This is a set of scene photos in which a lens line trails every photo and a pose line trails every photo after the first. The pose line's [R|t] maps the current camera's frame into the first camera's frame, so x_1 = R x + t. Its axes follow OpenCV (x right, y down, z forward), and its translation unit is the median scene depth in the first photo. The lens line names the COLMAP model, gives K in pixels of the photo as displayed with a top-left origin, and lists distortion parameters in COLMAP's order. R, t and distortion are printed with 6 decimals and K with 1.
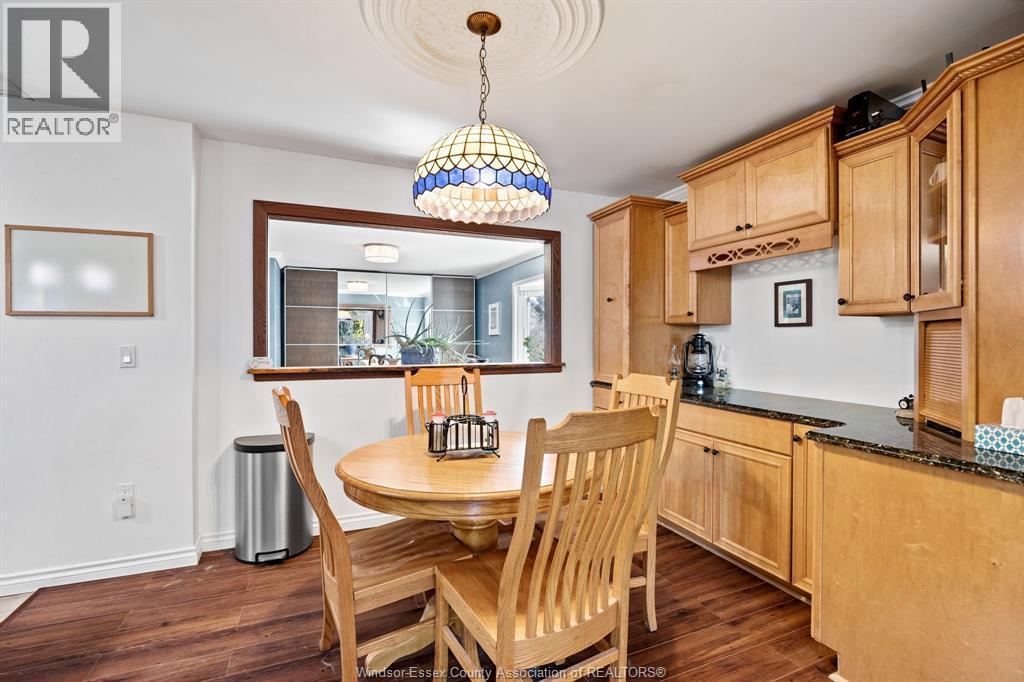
lens RADIAL K [[463.9, 0, 515.6], [0, 463.9, 340.4], [0, 0, 1]] dist [-0.005723, -0.000687]
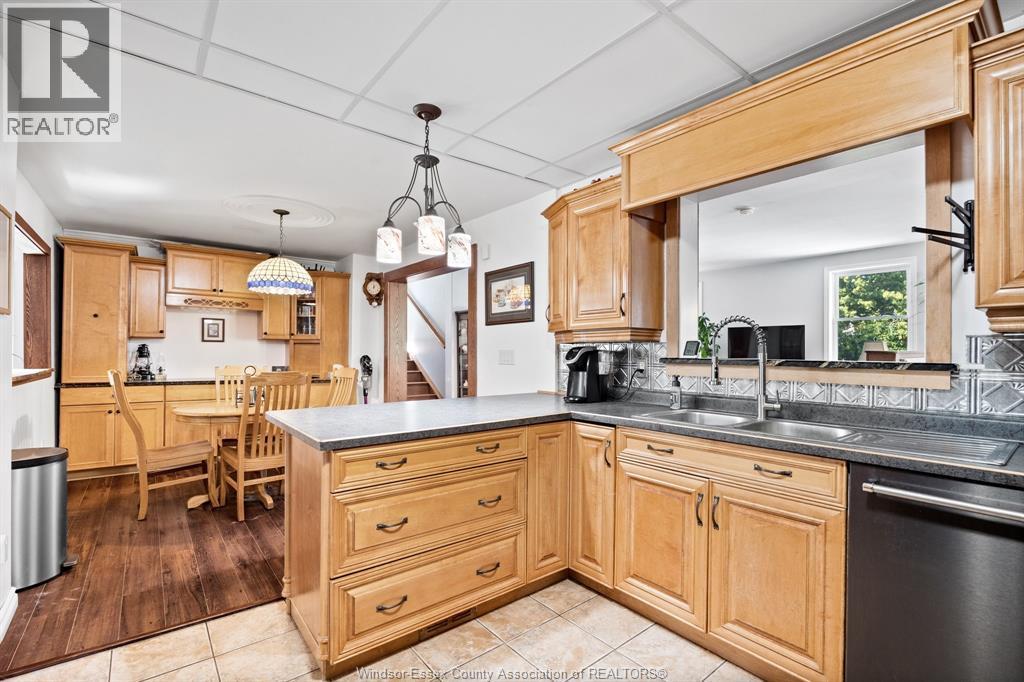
lens RADIAL K [[463.9, 0, 516.9], [0, 463.9, 348.9], [0, 0, 1]] dist [-0.005723, -0.000687]
pose [[-0.267988, 0.001406, 0.963421, -1.825458], [-0.006836, 0.999971, -0.003361, -0.003319], [-0.963398, -0.007487, -0.267970, 0.338015]]
